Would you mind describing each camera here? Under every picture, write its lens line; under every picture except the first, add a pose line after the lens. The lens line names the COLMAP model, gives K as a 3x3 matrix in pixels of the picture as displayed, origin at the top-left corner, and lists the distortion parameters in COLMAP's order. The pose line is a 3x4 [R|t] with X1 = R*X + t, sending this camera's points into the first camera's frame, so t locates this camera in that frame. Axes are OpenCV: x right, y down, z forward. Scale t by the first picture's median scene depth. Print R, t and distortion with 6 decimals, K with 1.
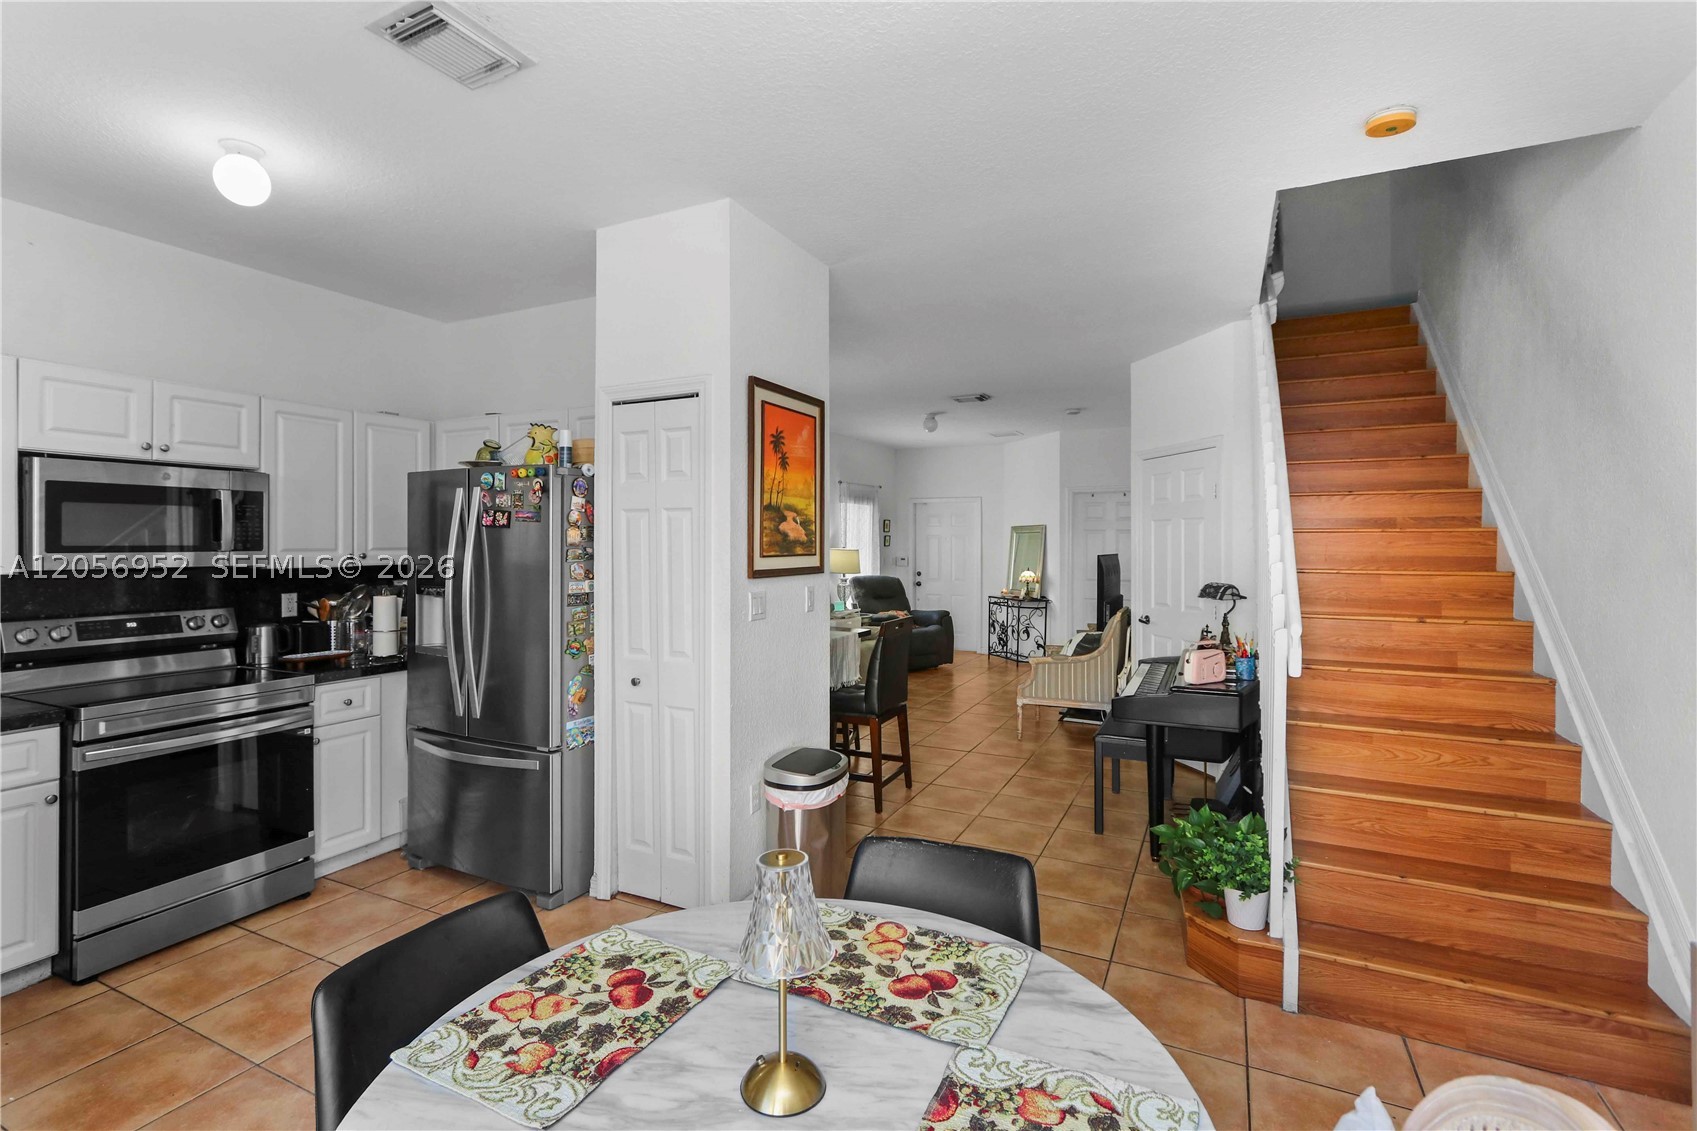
lens RADIAL K [[794.7, 0, 826.4], [0, 794.7, 547.8], [0, 0, 1]] dist [0.006897, 0.000772]
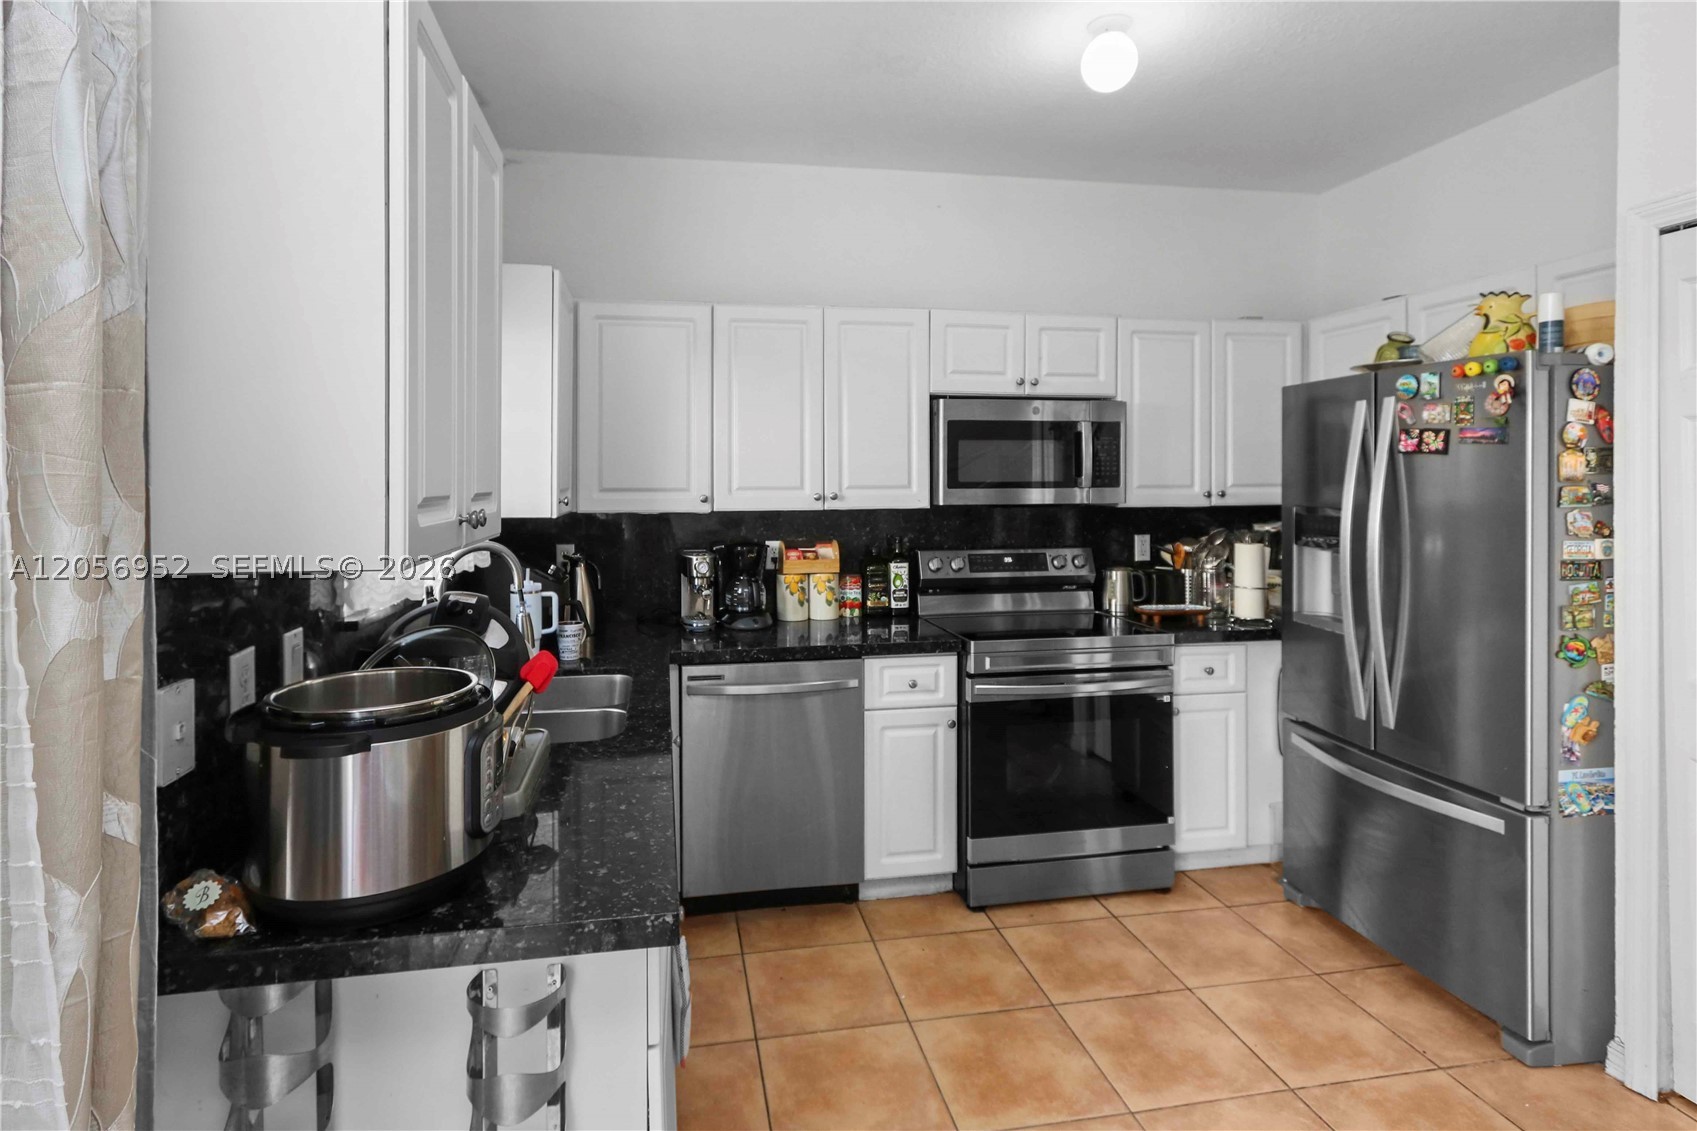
lens RADIAL K [[874.4, 0, 813.2], [0, 874.4, 481.0], [0, 0, 1]] dist [0.001082, 0.000967]
pose [[0.599359, -0.002063, -0.800478, -0.127503], [-0.000859, 0.999994, -0.003221, 0.000068], [0.800480, 0.002618, 0.599354, 0.135003]]
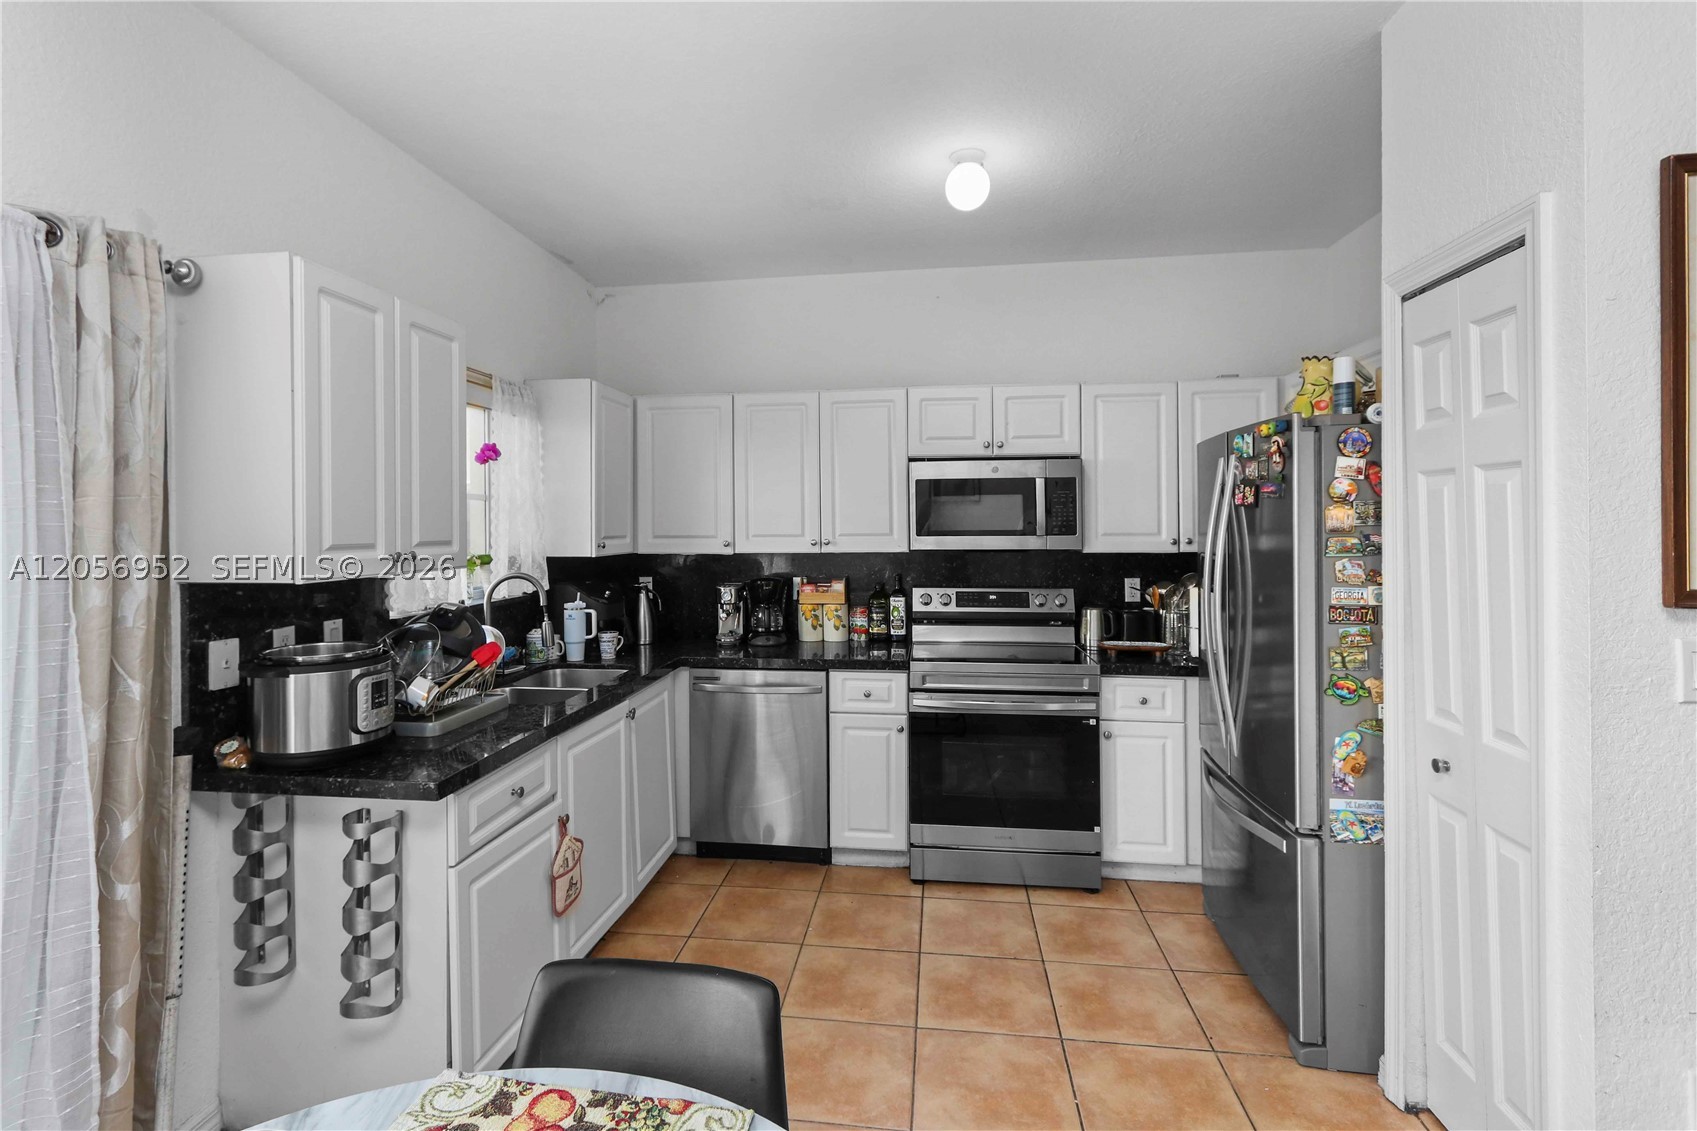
lens RADIAL K [[808.0, 0, 813.2], [0, 808.0, 528.7], [0, 0, 1]] dist [0.005362, 0.001323]
pose [[0.317504, 0.001086, -0.948256, 0.173100], [0.000541, 0.999999, 0.001327, -0.006387], [0.948257, -0.000935, 0.317503, 0.366556]]
